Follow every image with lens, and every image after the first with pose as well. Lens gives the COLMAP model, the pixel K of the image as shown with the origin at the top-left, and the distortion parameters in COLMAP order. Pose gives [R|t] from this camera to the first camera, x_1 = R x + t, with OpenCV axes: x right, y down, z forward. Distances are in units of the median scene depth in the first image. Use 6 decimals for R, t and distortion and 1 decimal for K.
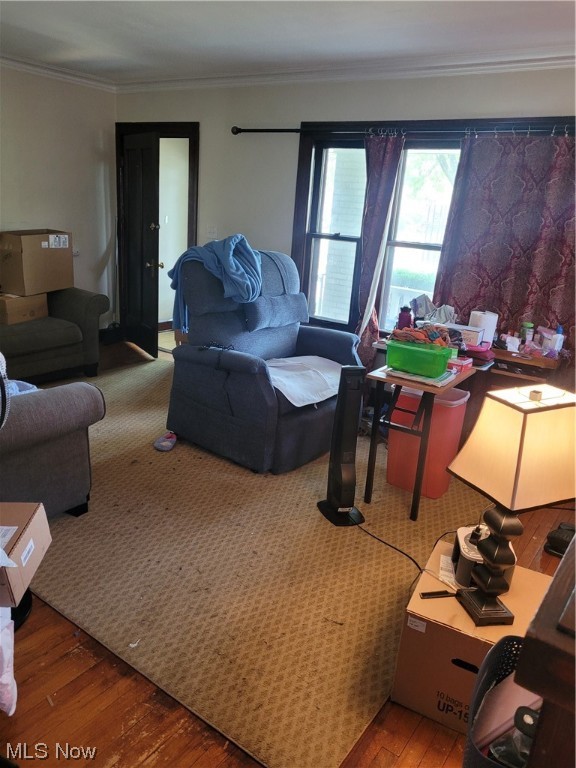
lens RADIAL K [[581.9, 0, 290.3], [0, 581.9, 381.1], [0, 0, 1]] dist [0.015898, 0.002044]
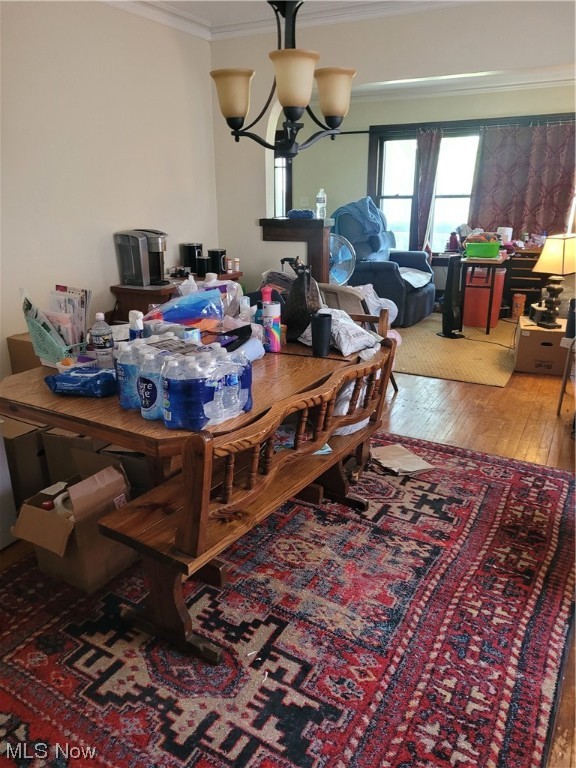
lens RADIAL K [[581.9, 0, 284.5], [0, 581.9, 386.5], [0, 0, 1]] dist [0.015898, 0.002044]
pose [[0.988586, -0.121032, 0.089717, -0.518878], [0.117253, 0.992023, 0.046283, 0.190745], [-0.094603, -0.035235, 0.994891, -0.696203]]
